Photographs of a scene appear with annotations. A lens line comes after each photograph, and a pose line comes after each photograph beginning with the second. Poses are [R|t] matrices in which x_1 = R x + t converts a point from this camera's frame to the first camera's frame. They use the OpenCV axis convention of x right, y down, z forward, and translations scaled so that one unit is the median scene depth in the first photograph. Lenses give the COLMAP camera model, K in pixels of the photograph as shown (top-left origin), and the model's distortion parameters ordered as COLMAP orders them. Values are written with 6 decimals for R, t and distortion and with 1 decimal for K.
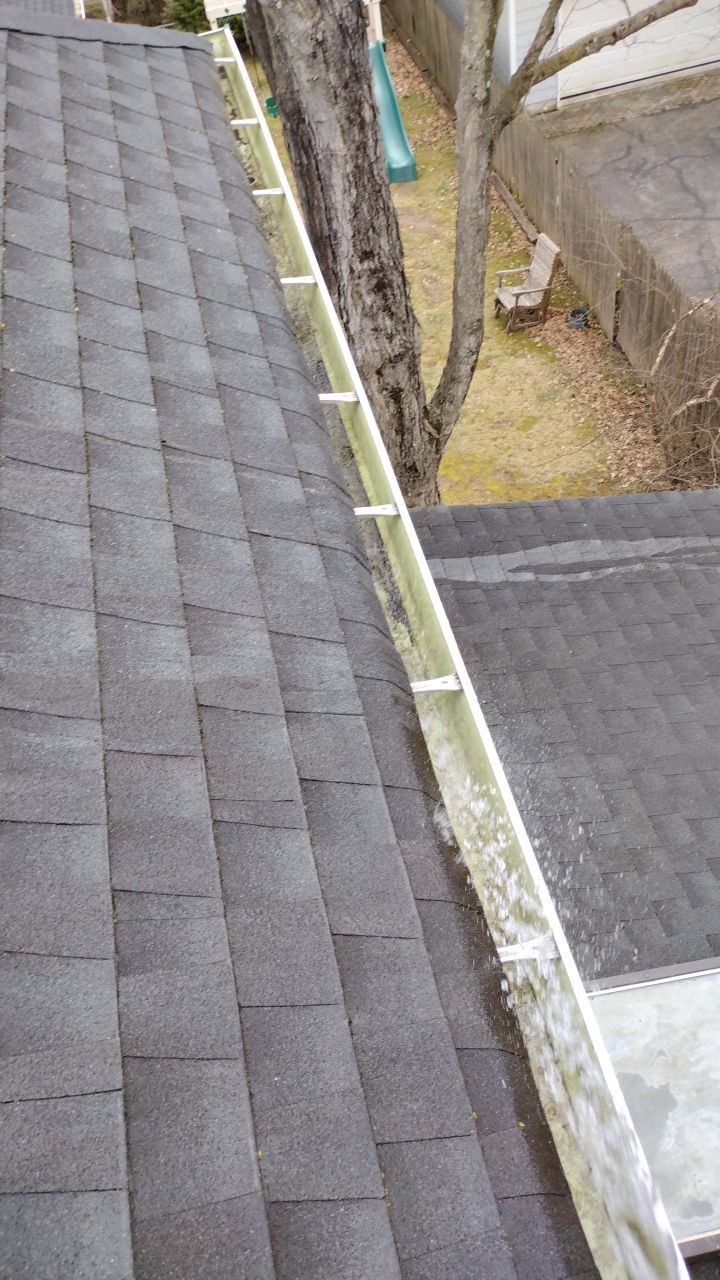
lens RADIAL K [[988.2, 0, 362.3], [0, 988.2, 641.0], [0, 0, 1]] dist [0.005095, -0.014446]
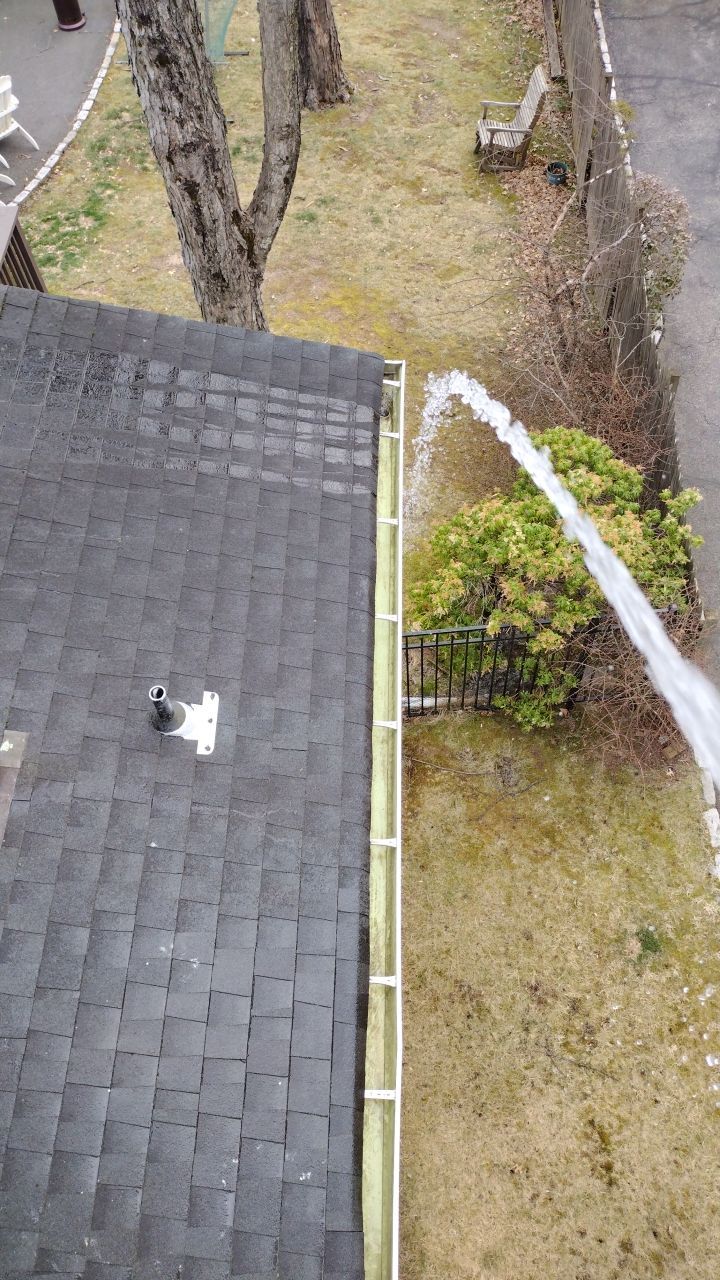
lens RADIAL K [[988.2, 0, 356.8], [0, 988.2, 642.2], [0, 0, 1]] dist [0.005095, -0.014446]
pose [[0.961260, 0.262922, -0.082769, 0.383255], [-0.246473, 0.954310, 0.168949, -0.032786], [0.123408, -0.142004, 0.982143, 0.022892]]
